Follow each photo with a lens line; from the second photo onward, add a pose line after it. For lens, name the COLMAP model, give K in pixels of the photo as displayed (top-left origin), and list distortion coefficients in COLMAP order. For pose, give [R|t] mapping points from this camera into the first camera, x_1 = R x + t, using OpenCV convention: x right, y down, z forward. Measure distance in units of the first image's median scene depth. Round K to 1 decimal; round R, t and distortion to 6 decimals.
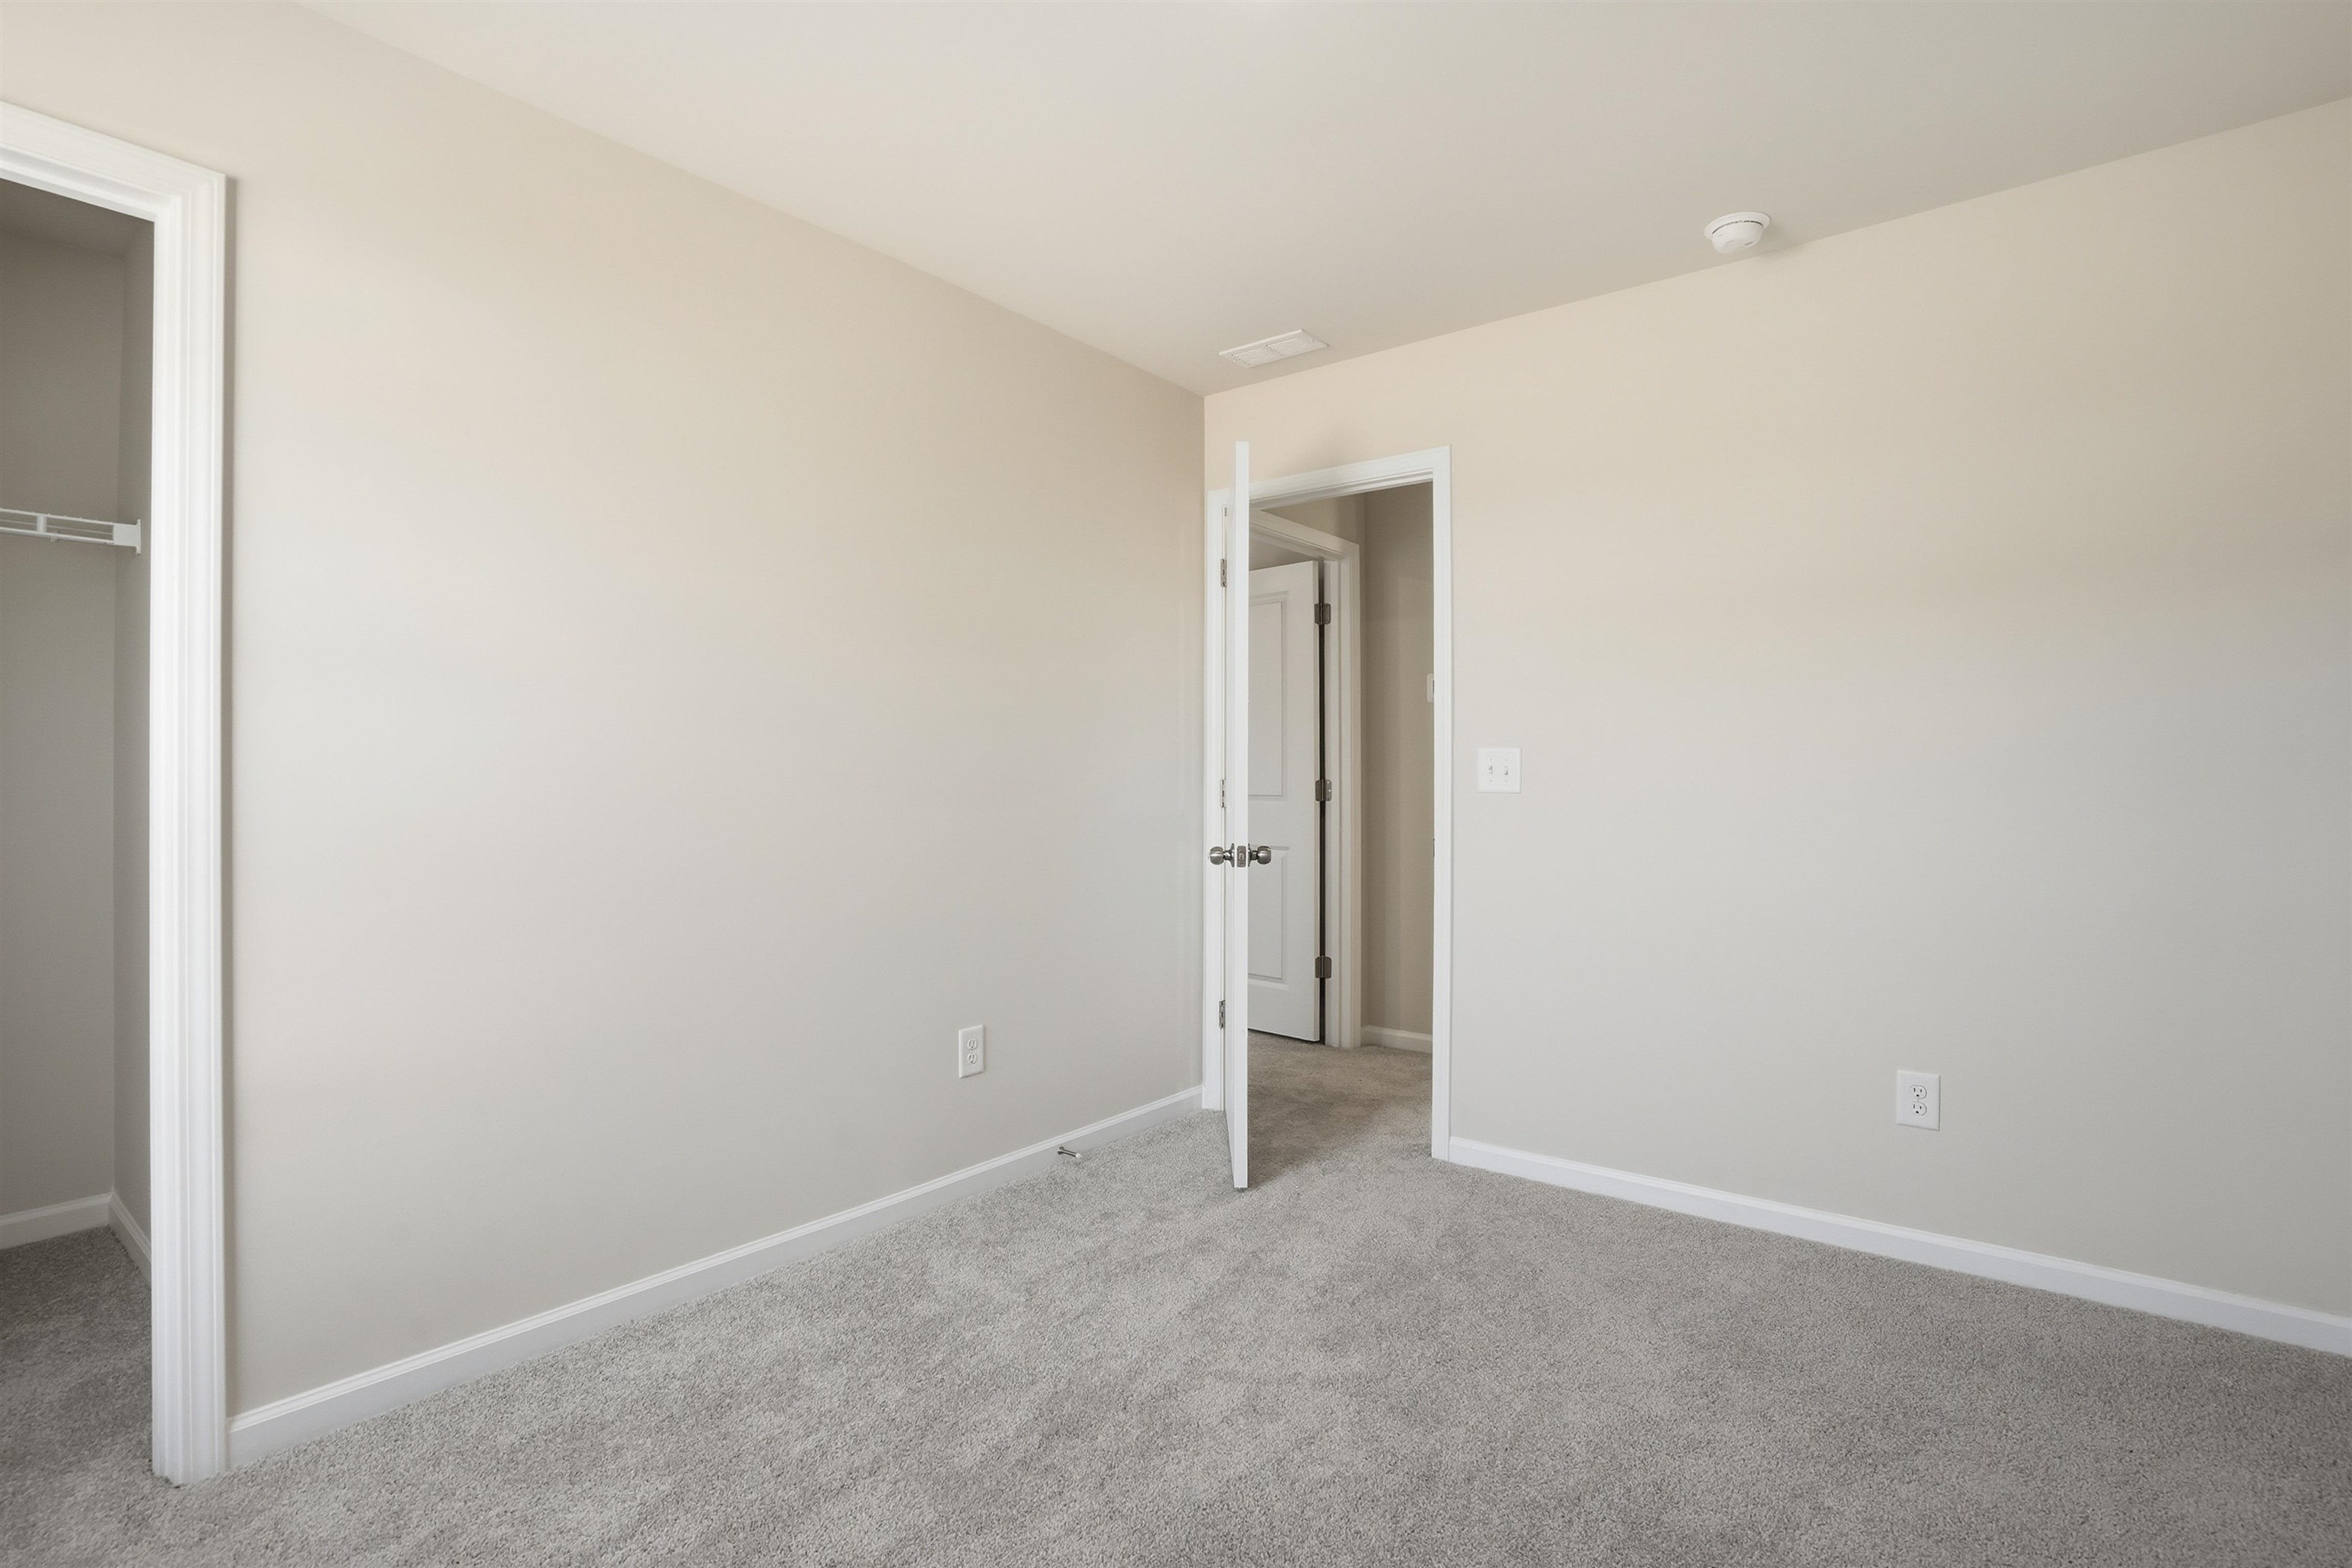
lens RADIAL K [[1094.6, 0, 1178.1], [0, 1094.6, 769.6], [0, 0, 1]] dist [-0.042058, 0.013939]
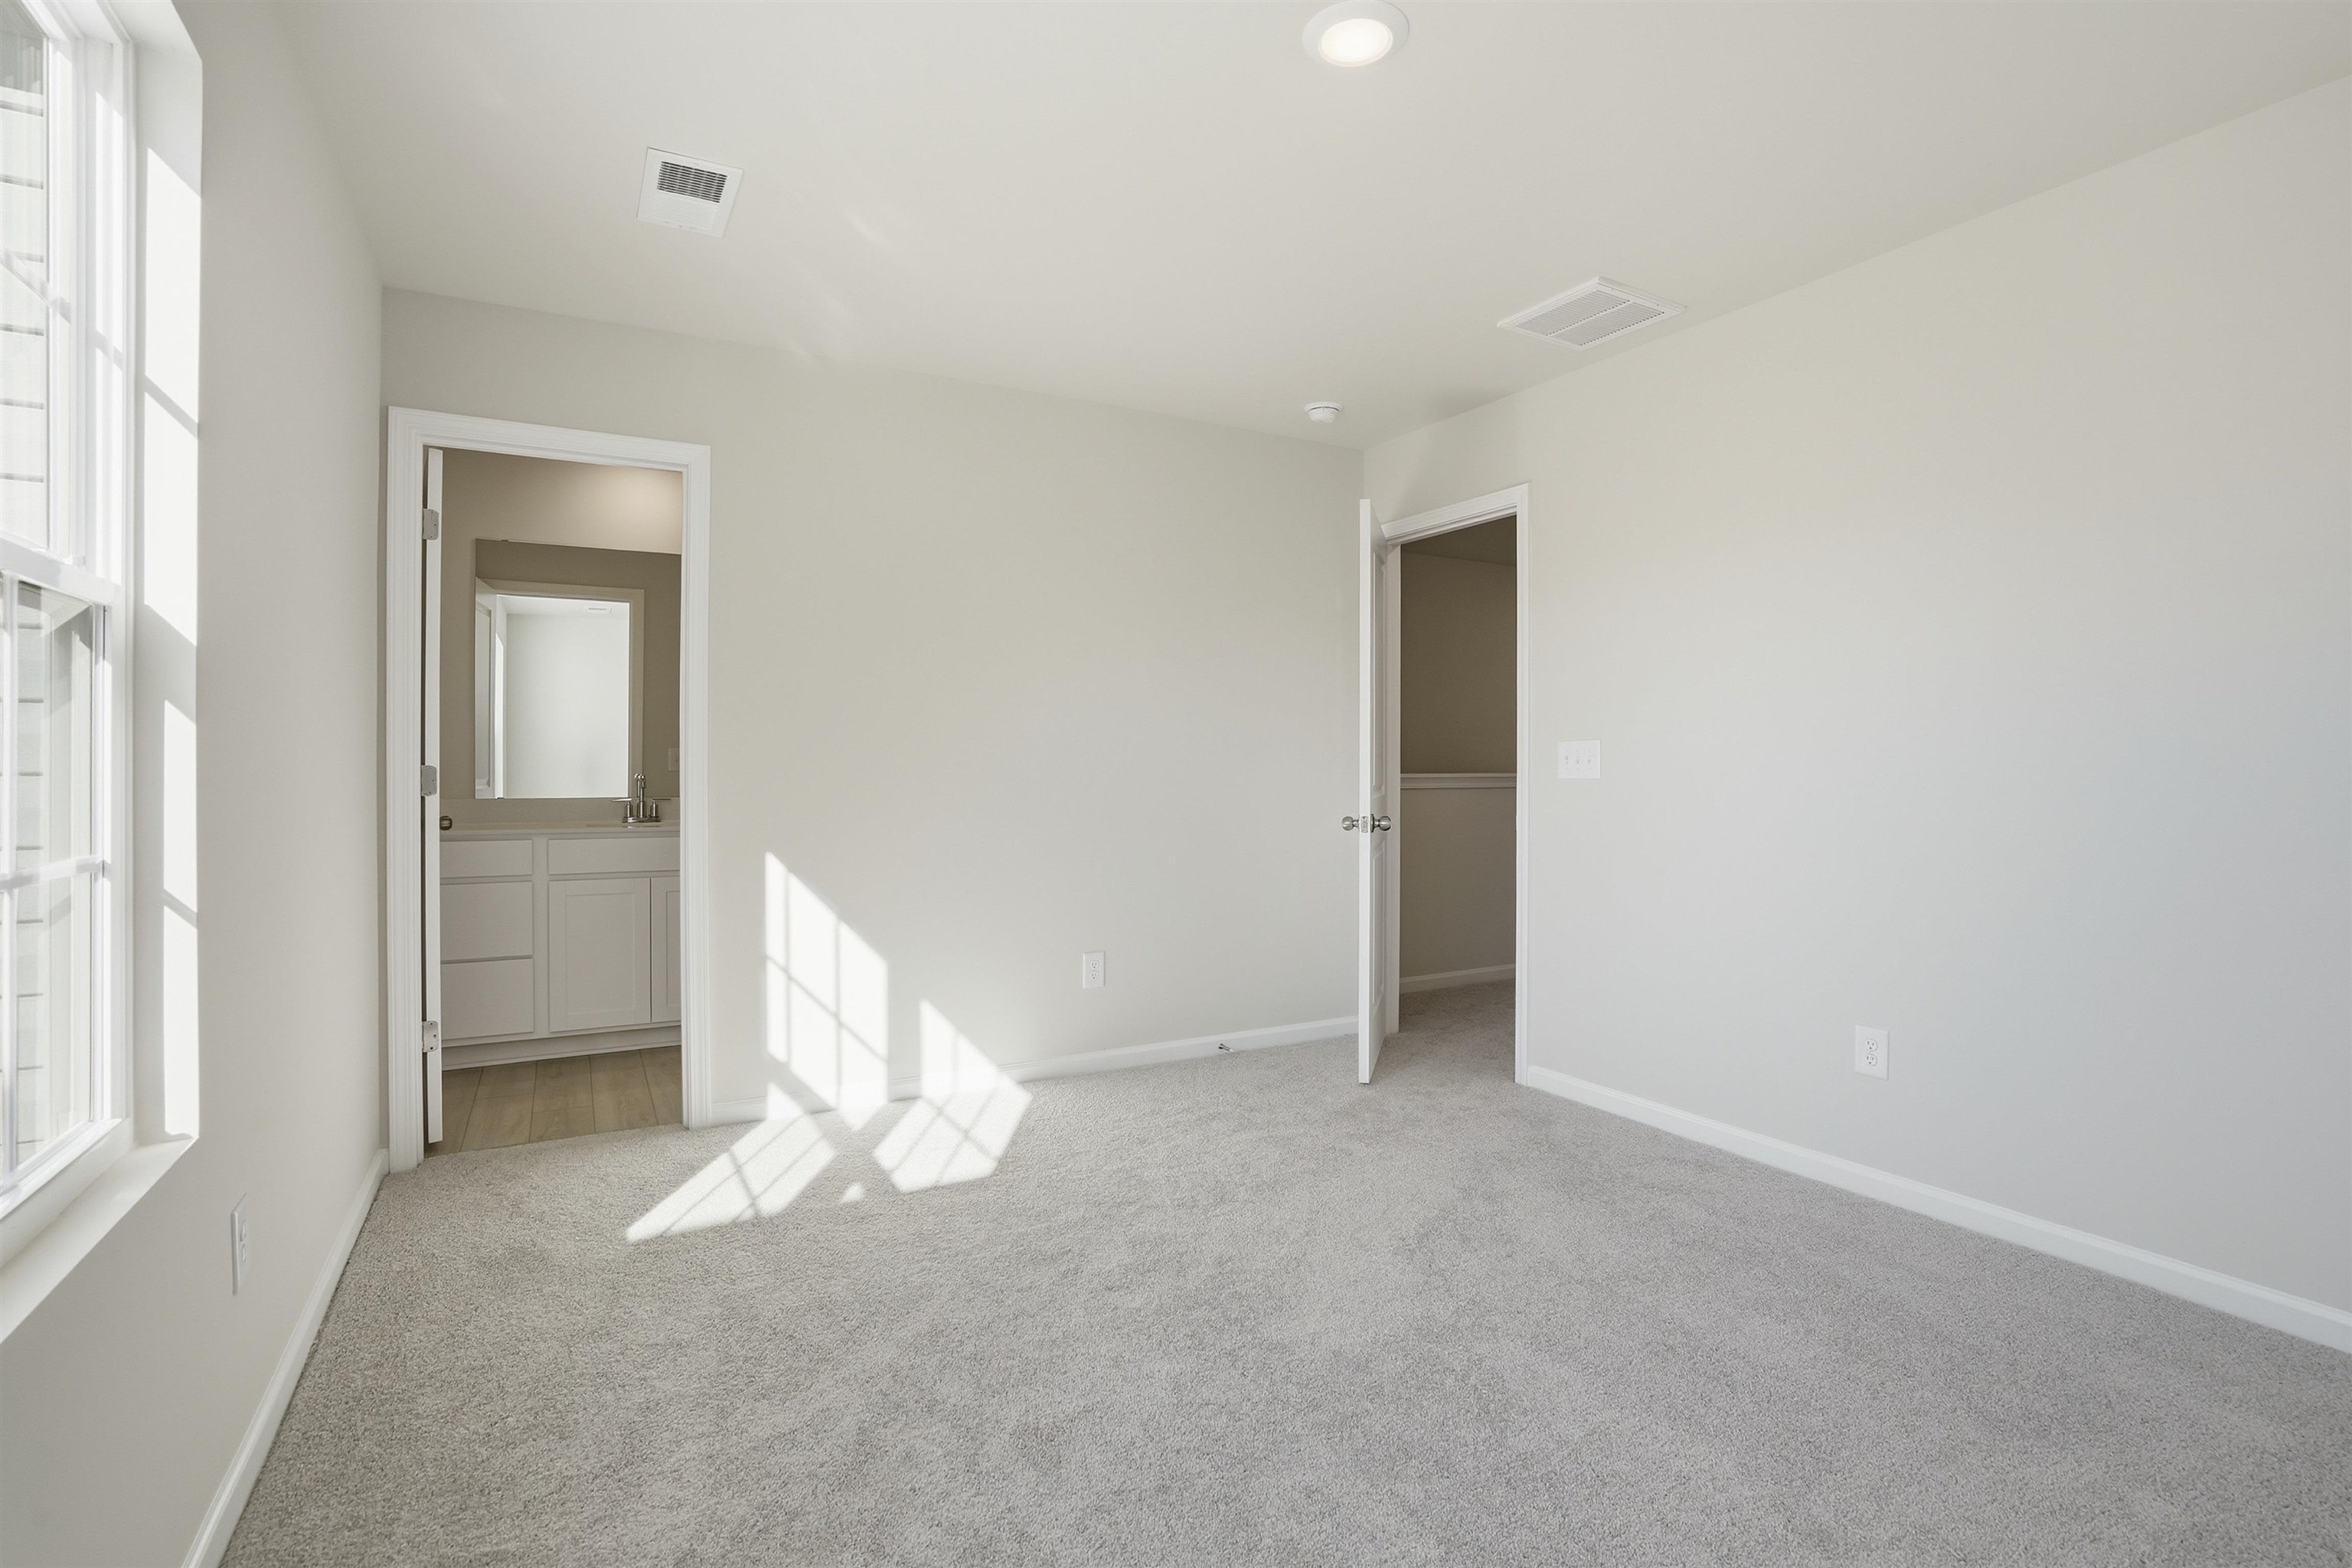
lens RADIAL K [[1094.6, 0, 1172.9], [0, 1094.6, 780.3], [0, 0, 1]] dist [-0.042058, 0.013939]
pose [[0.921456, 0.012506, -0.388282, 0.414358], [-0.005133, 0.999786, 0.020020, 0.004732], [0.388450, -0.016454, 0.921323, -0.289987]]
